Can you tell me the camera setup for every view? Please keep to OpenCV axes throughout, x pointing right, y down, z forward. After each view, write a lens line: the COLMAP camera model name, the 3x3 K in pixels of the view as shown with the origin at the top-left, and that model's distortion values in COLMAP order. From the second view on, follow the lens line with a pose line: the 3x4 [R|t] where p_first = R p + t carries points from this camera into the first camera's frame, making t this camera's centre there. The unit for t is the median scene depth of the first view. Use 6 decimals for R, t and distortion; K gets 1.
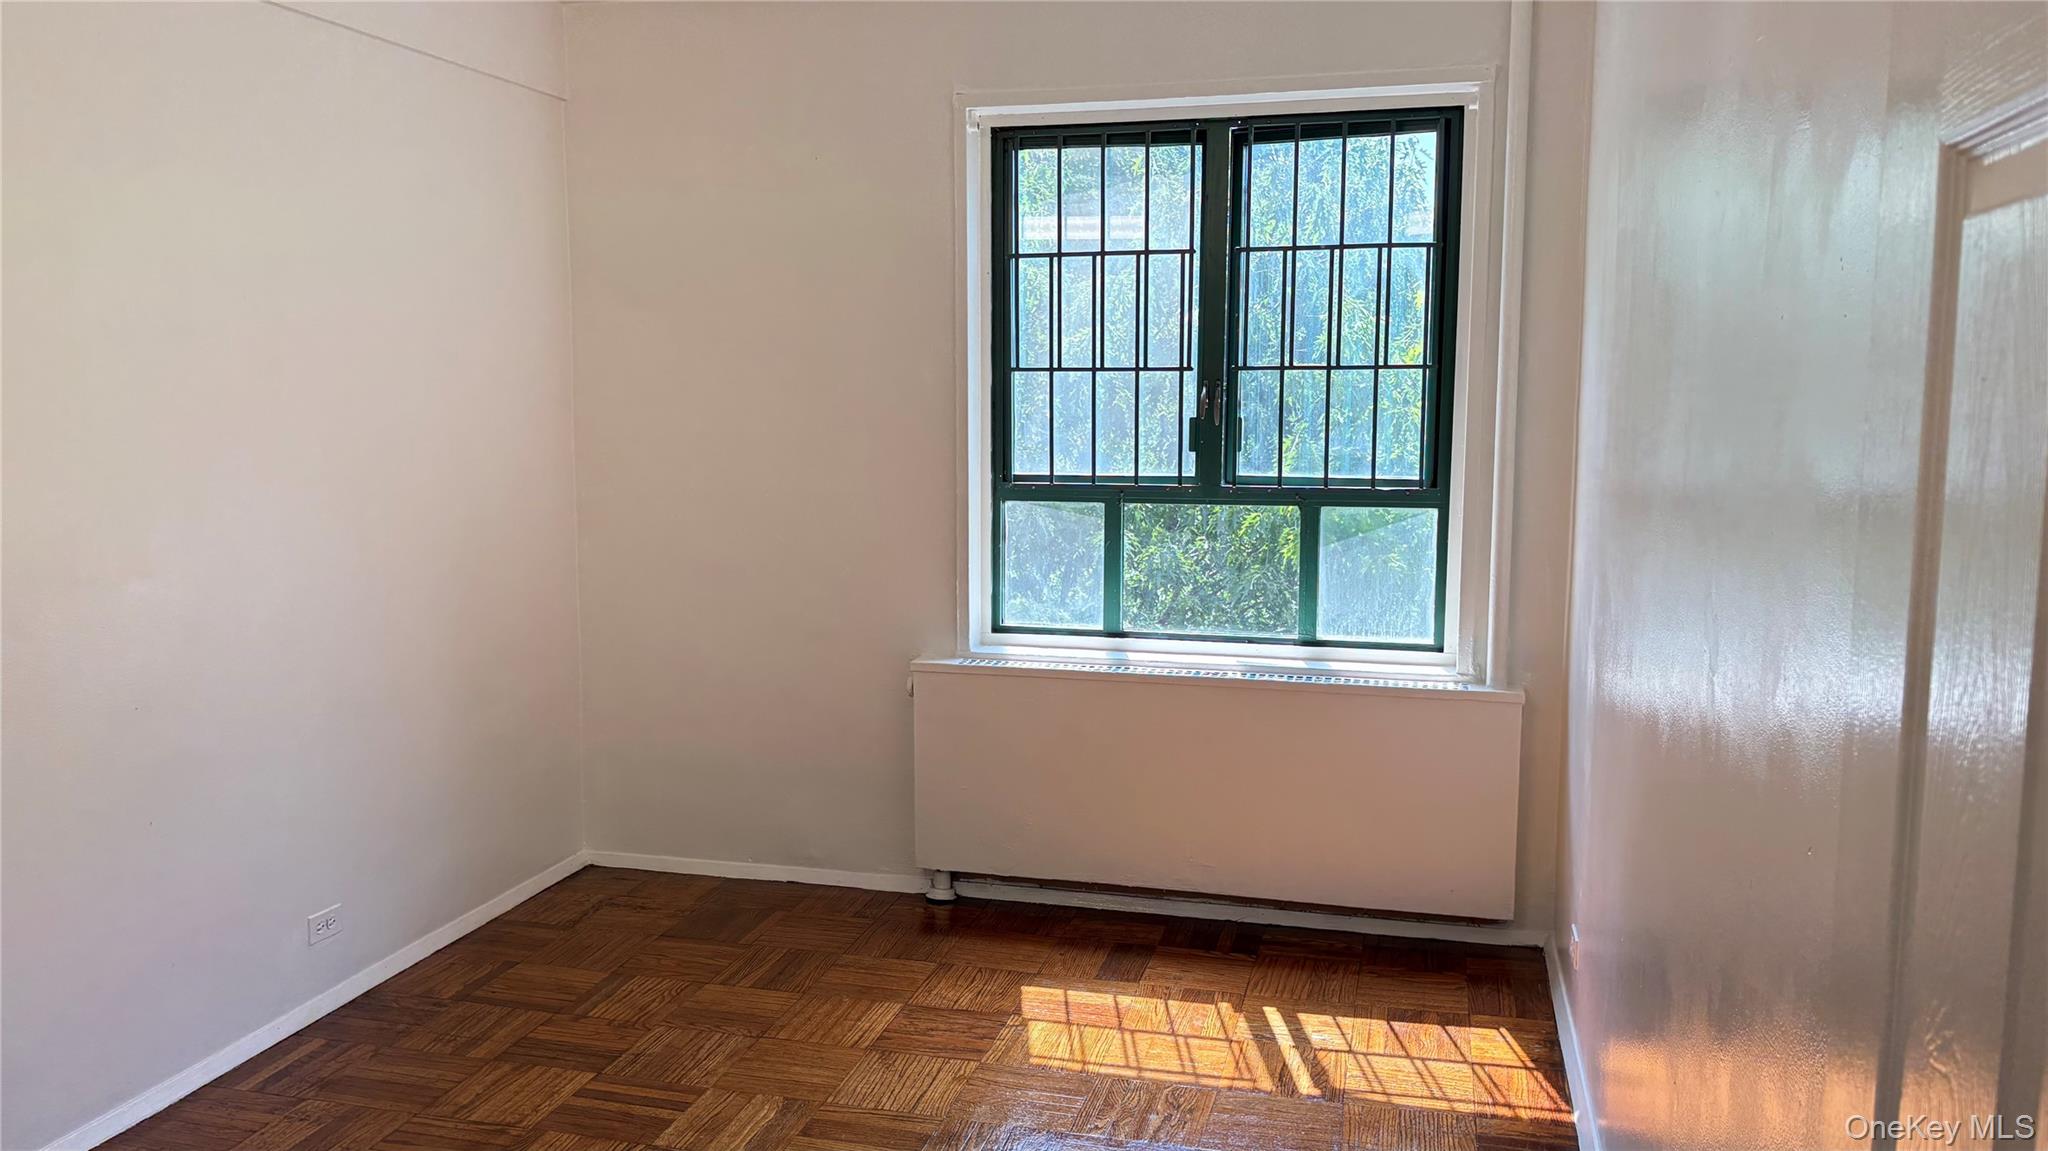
lens RADIAL K [[1456.4, 0, 1024.7], [0, 1456.4, 554.1], [0, 0, 1]] dist [-0.015251, -0.000983]
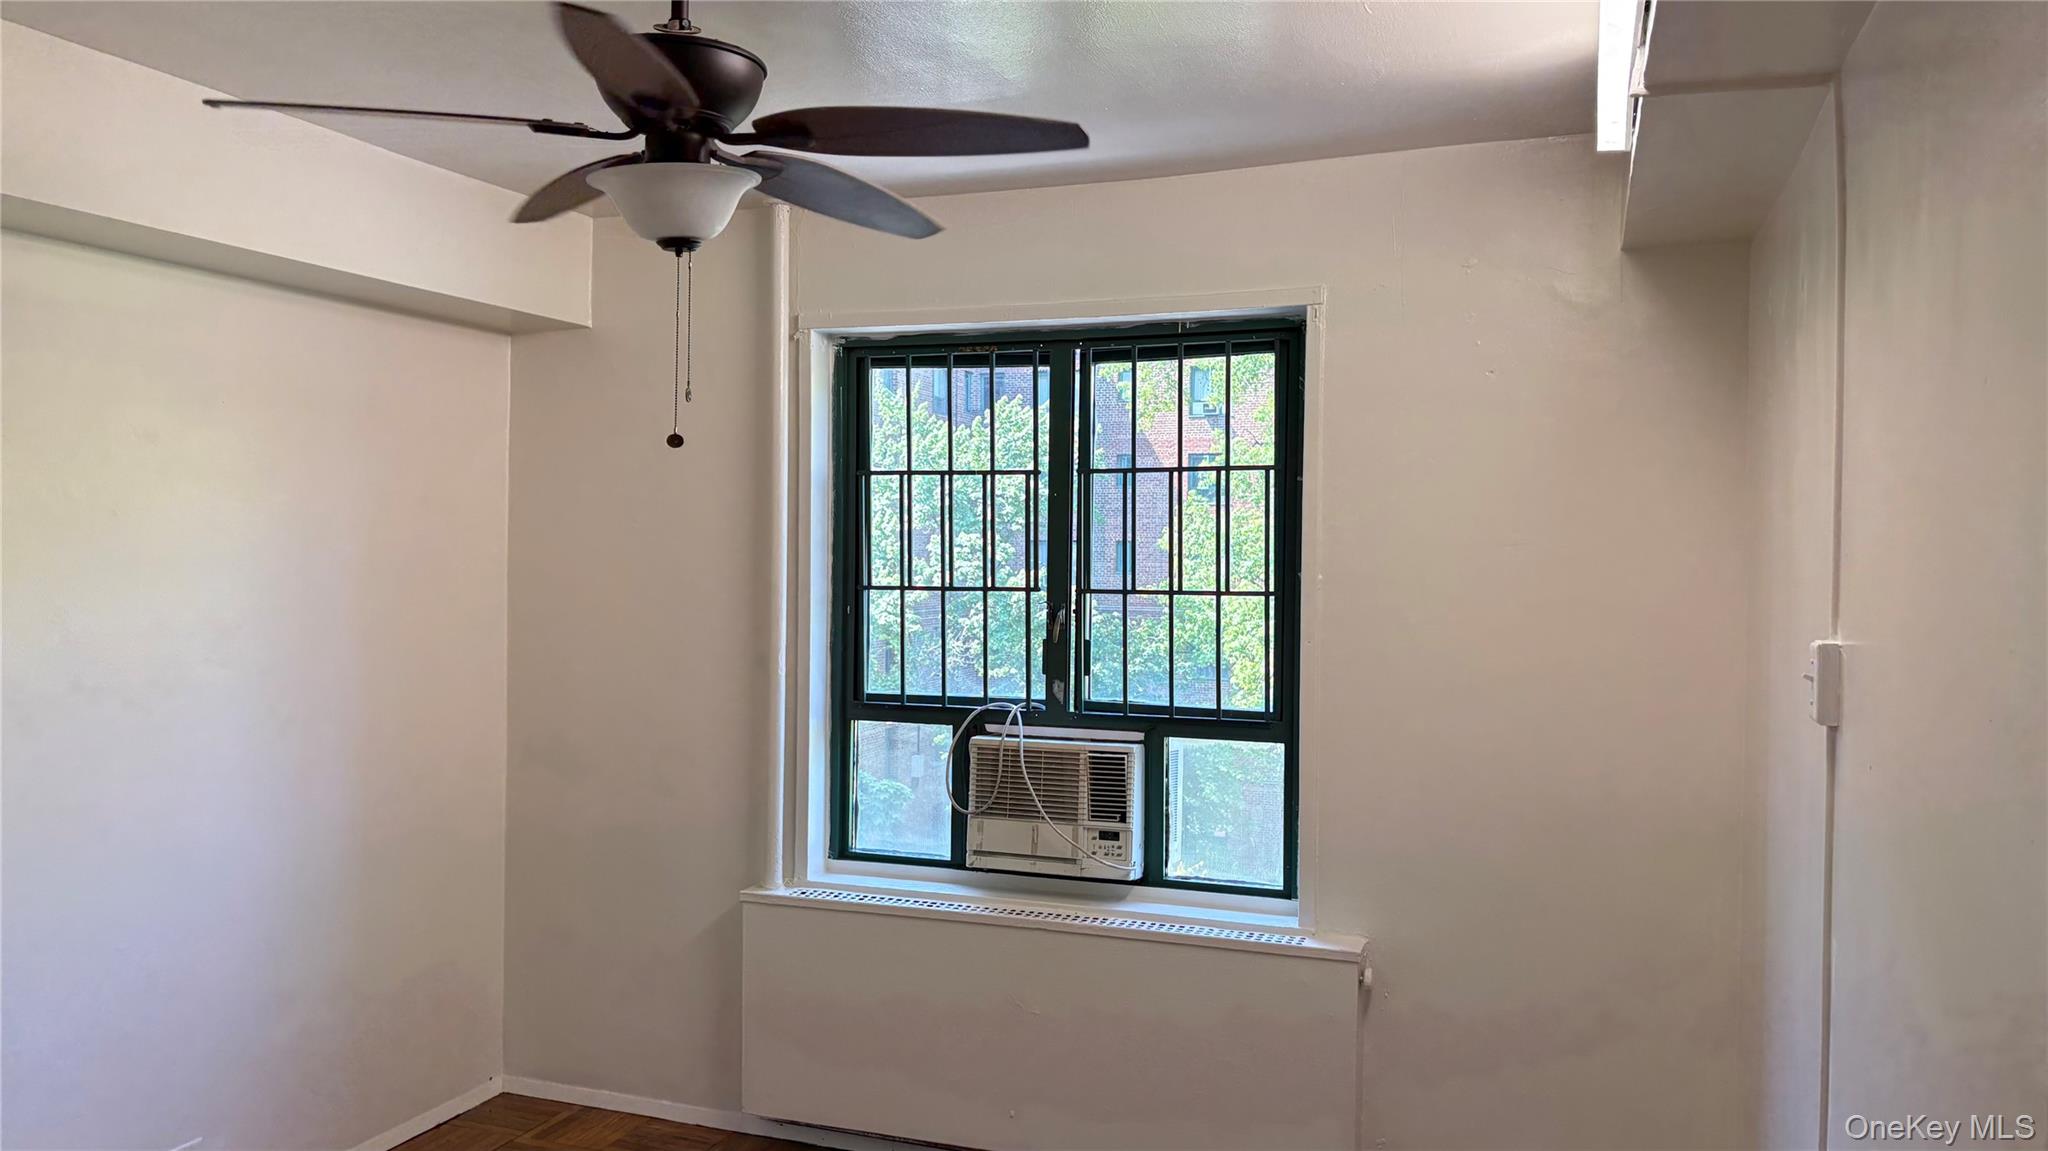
lens RADIAL K [[1615.8, 0, 1003.0], [0, 1615.8, 560.0], [0, 0, 1]] dist [0.022684, -0.049319]
pose [[0.989338, 0.021170, -0.144089, 0.249944], [-0.041675, 0.989157, -0.140822, 0.005878], [0.139545, 0.145326, 0.979494, -0.062279]]
